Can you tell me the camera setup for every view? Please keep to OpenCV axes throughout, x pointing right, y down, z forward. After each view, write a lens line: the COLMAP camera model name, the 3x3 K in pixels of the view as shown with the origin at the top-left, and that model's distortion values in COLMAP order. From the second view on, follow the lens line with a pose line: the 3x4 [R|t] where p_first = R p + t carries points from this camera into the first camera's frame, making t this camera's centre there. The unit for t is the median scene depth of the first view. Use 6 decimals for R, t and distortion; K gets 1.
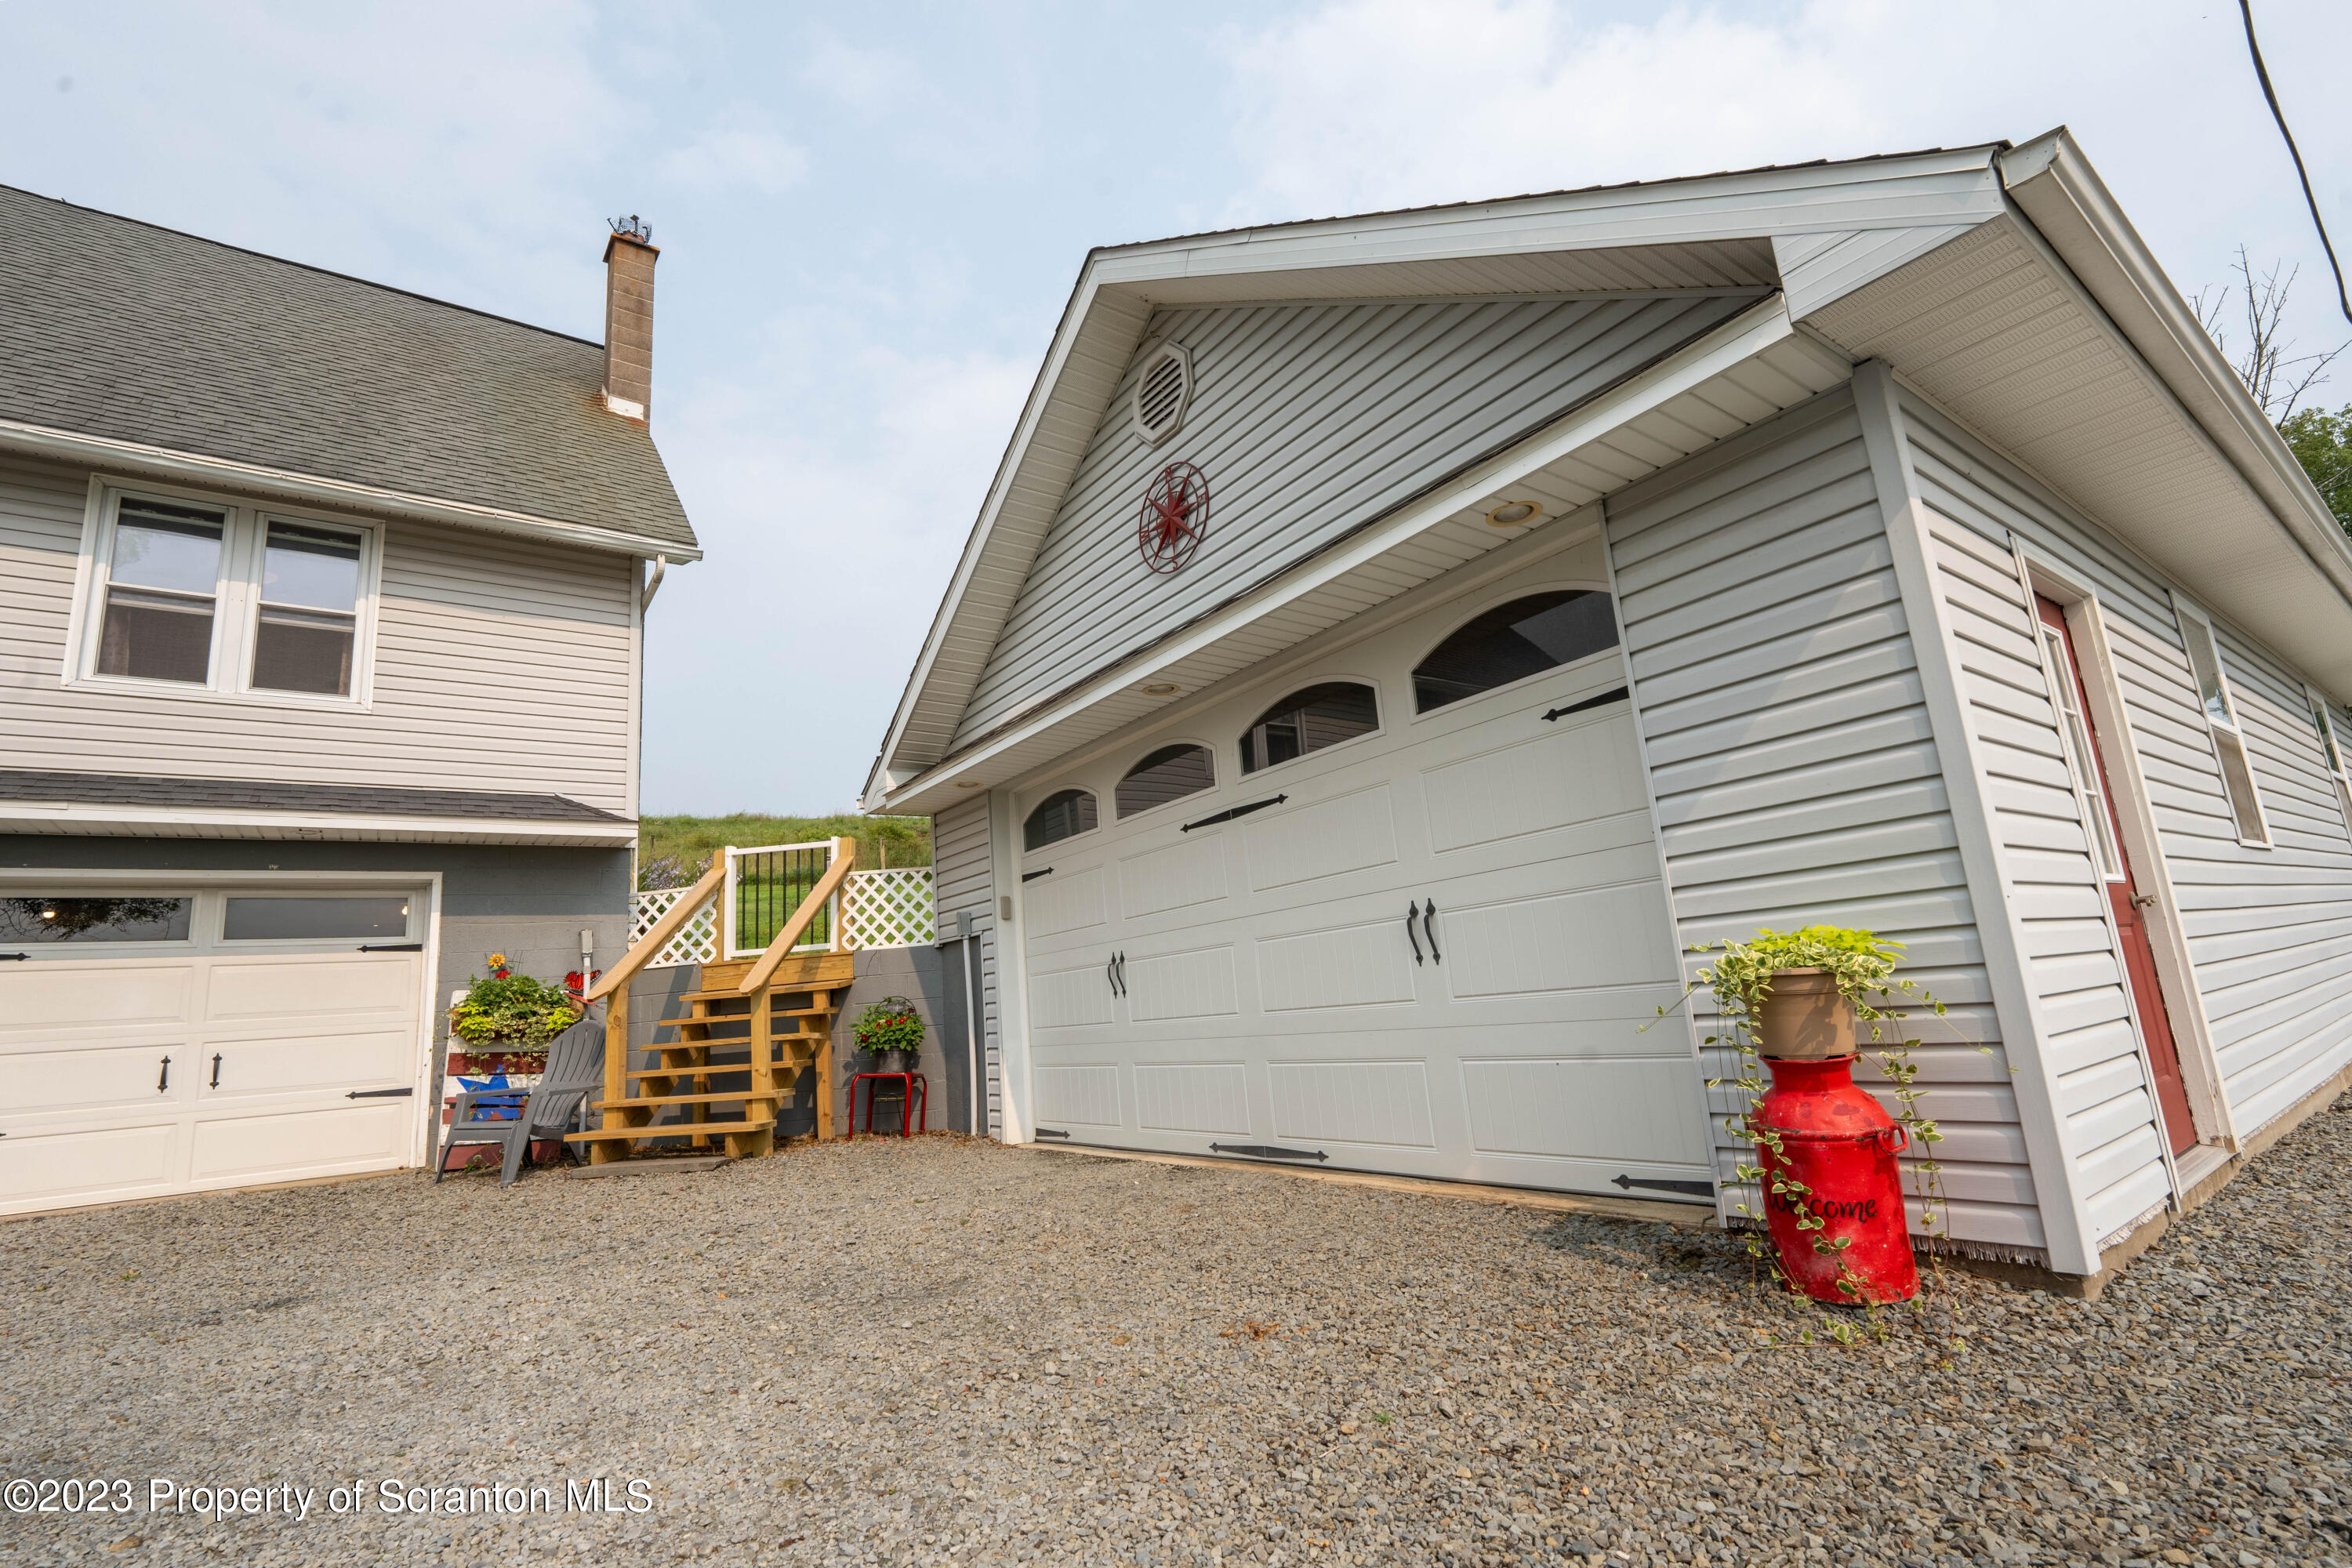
lens RADIAL K [[1075.1, 0, 1181.6], [0, 1075.1, 787.5], [0, 0, 1]] dist [-0.001106, -0.000471]
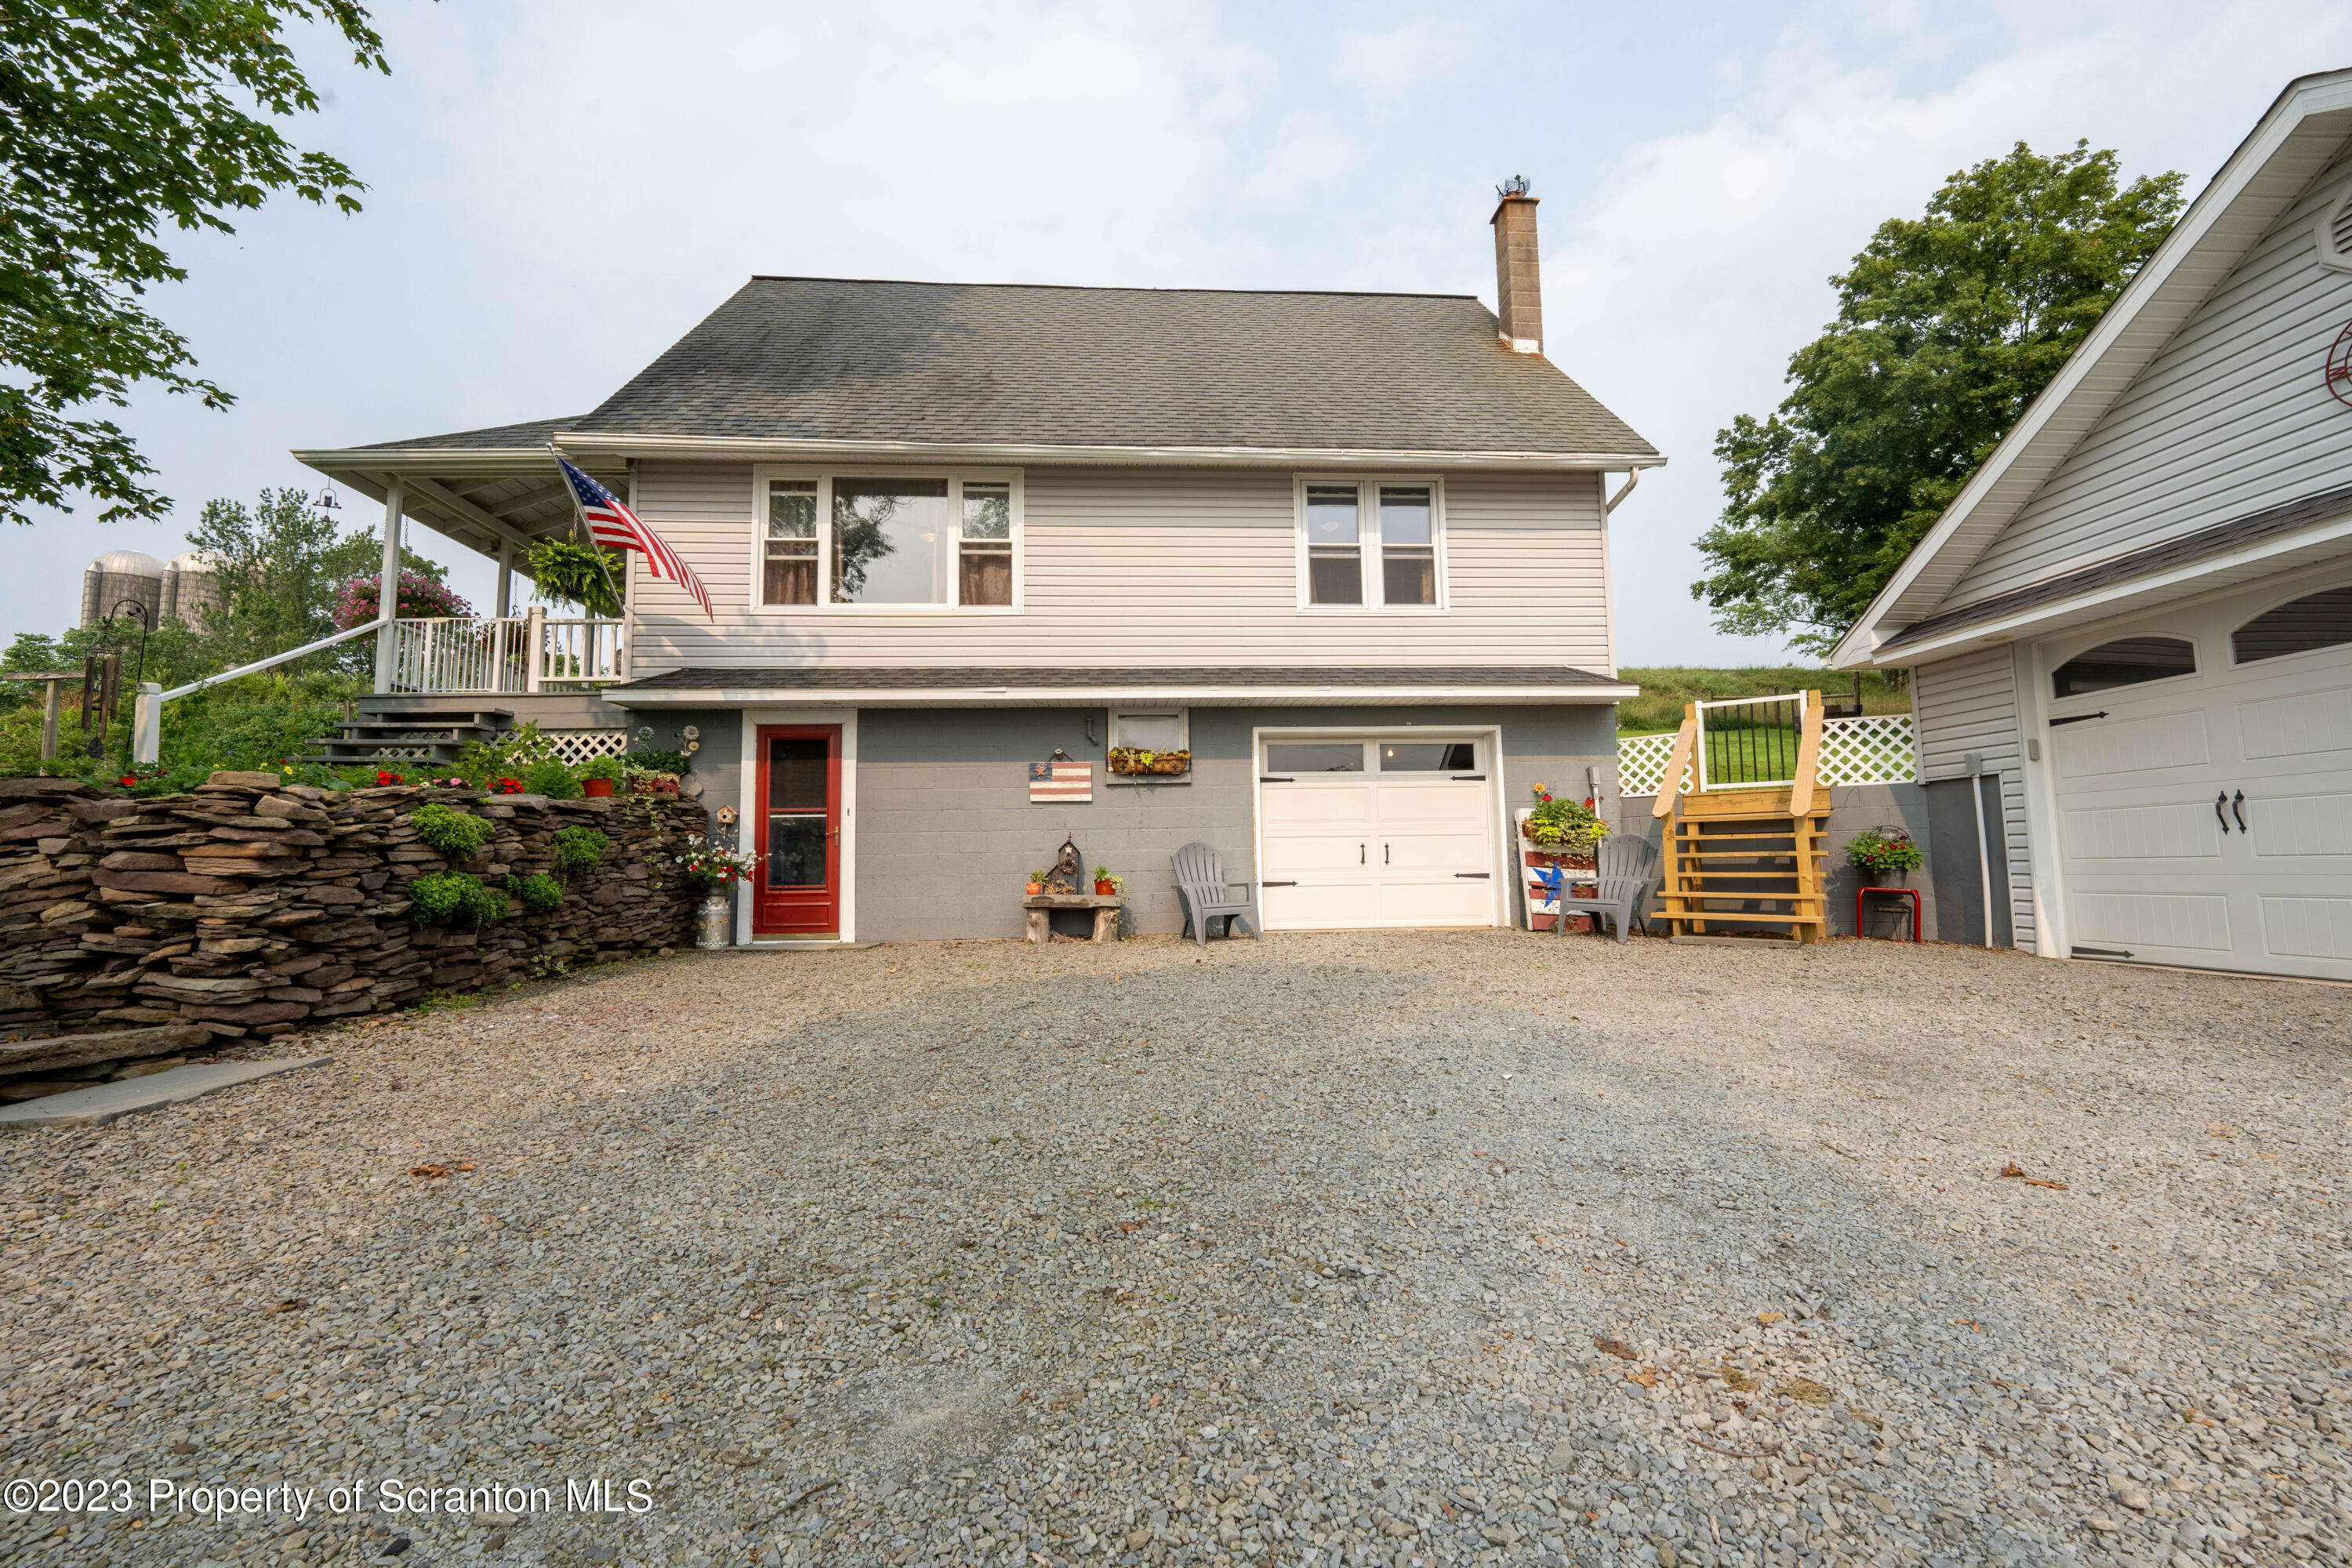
lens RADIAL K [[958.4, 0, 1165.1], [0, 958.4, 792.2], [0, 0, 1]] dist [-0.006424, -0.000165]
pose [[0.836596, 0.022227, -0.547370, -0.365768], [0.060816, 0.989232, 0.133120, -0.028358], [0.544435, -0.144657, 0.826236, -0.289990]]
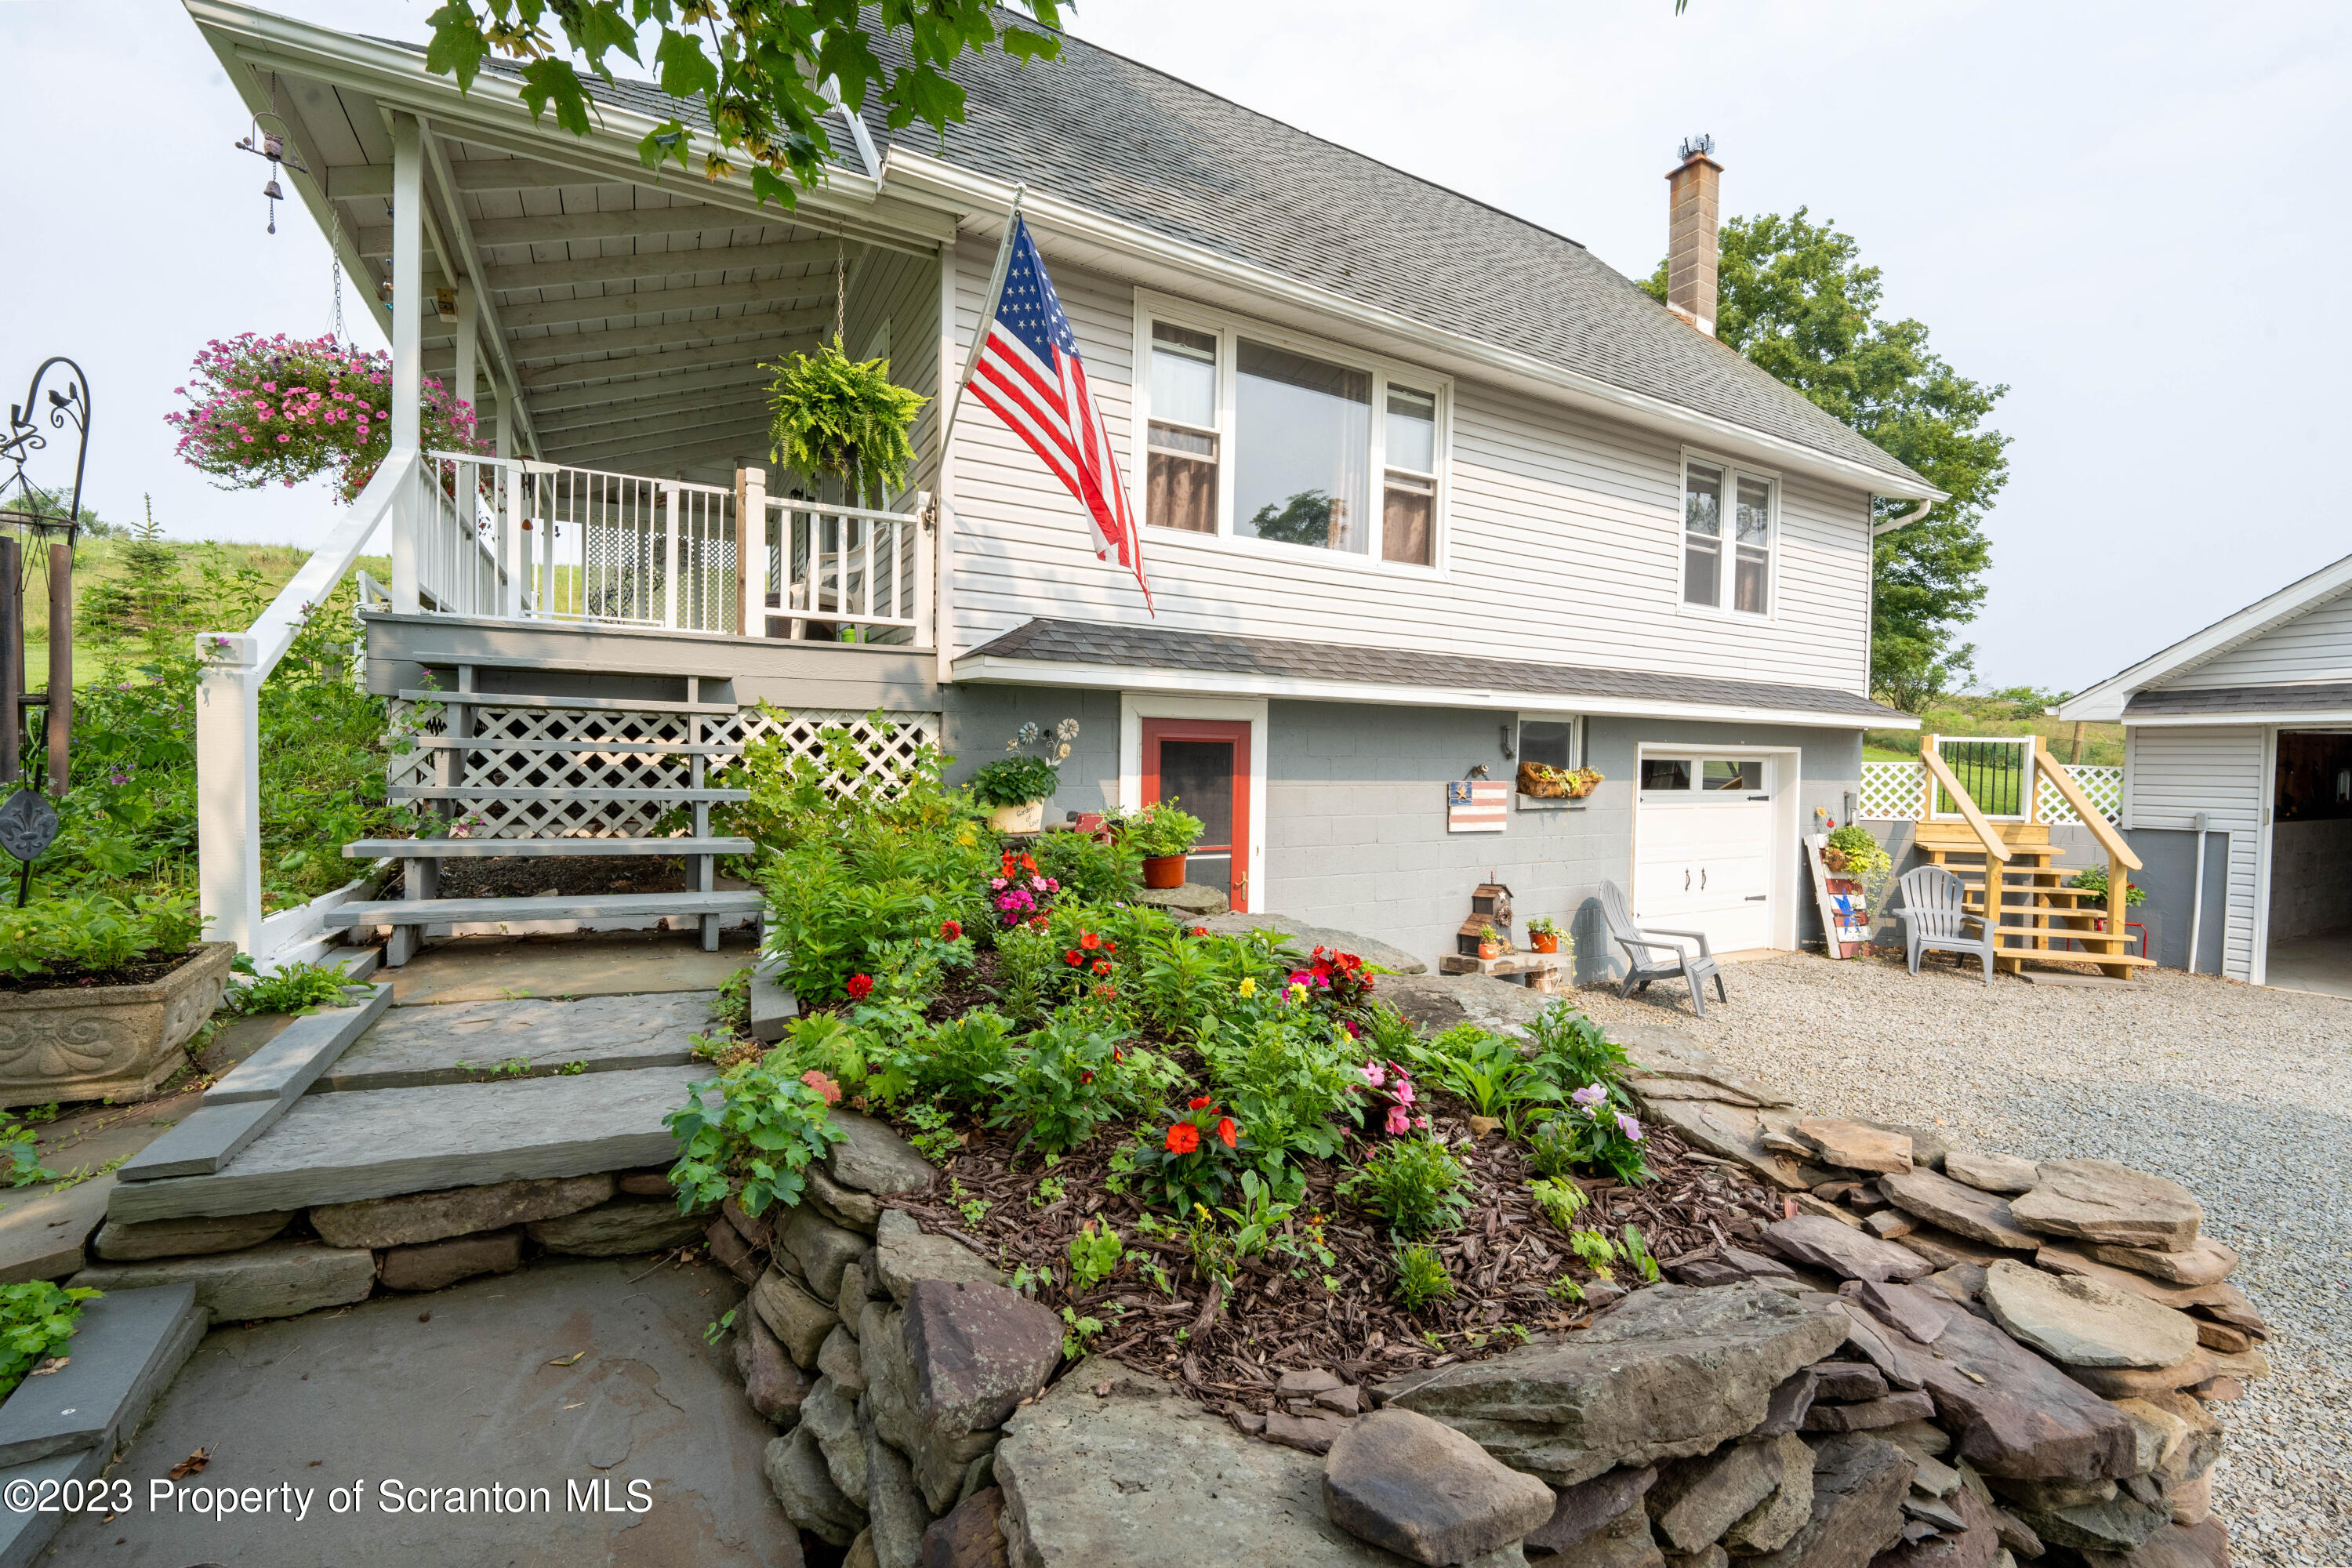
lens RADIAL K [[958.4, 0, 1174.1], [0, 958.4, 799.5], [0, 0, 1]] dist [-0.006424, -0.000165]
pose [[0.986324, 0.098938, -0.131821, -1.311457], [-0.063351, 0.965921, 0.250964, -0.114007], [0.152159, -0.239180, 0.958979, -0.314516]]
